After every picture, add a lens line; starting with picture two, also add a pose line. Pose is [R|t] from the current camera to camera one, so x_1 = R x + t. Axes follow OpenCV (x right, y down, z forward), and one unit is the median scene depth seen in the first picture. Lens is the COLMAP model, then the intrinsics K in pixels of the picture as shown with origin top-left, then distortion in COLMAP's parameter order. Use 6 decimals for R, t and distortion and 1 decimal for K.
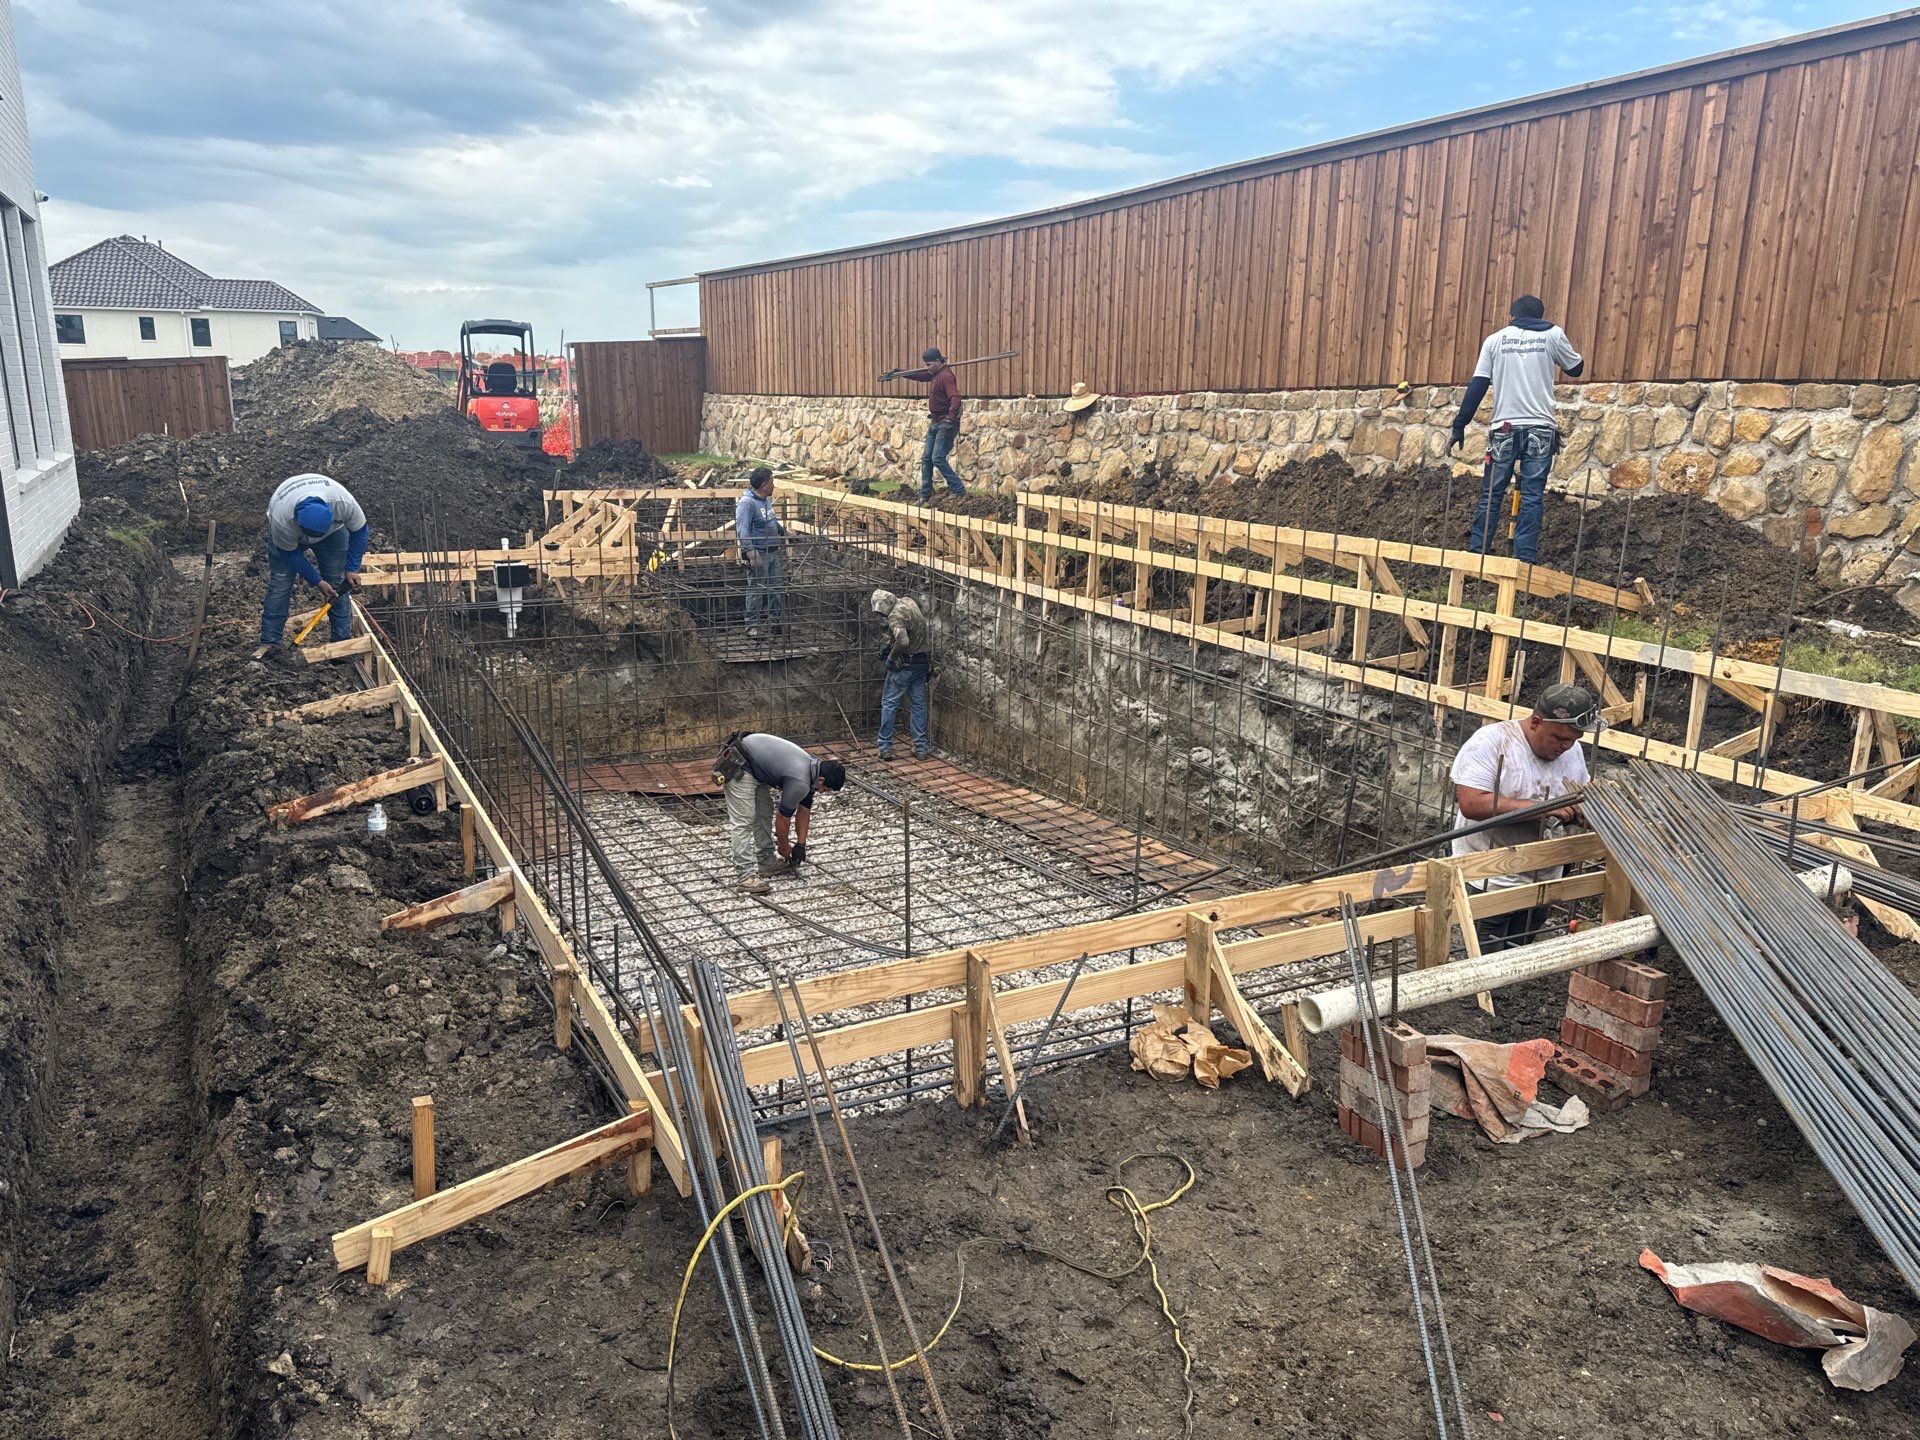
lens RADIAL K [[1383.0, 0, 960.0], [0, 1383.0, 720.0], [0, 0, 1]] dist [0.006766, -0.008524]
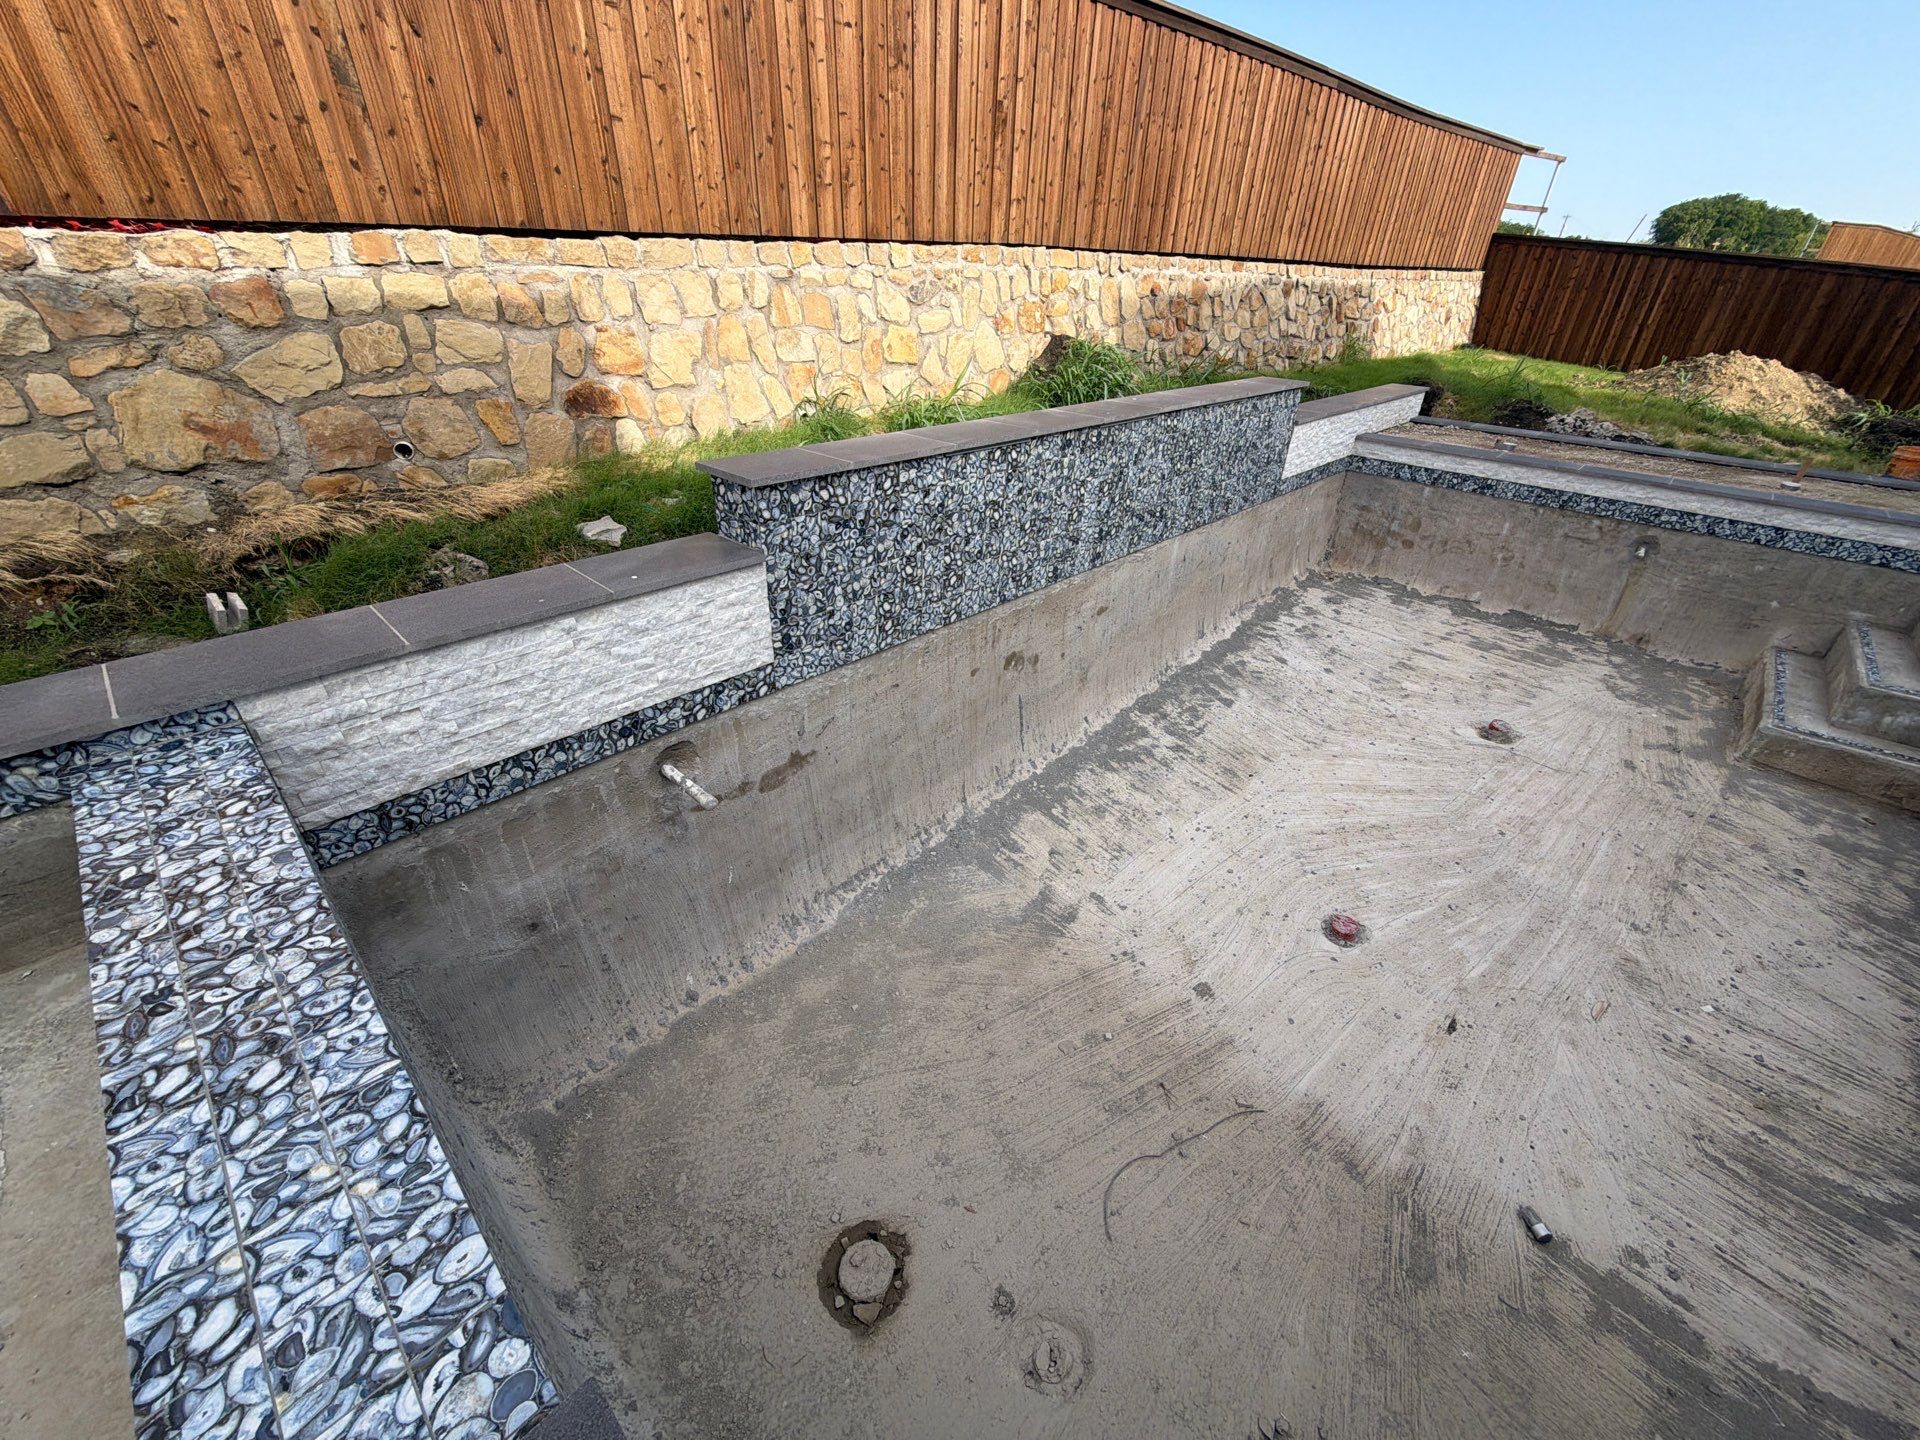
lens RADIAL K [[763.3, 0, 949.2], [0, 763.3, 722.0], [0, 0, 1]] dist [-0.001370, 0.000106]
pose [[-0.312002, -0.506272, 0.803955, -0.322669], [0.189439, 0.796053, 0.574815, -0.318181], [-0.931003, 0.331644, -0.152463, 1.345264]]
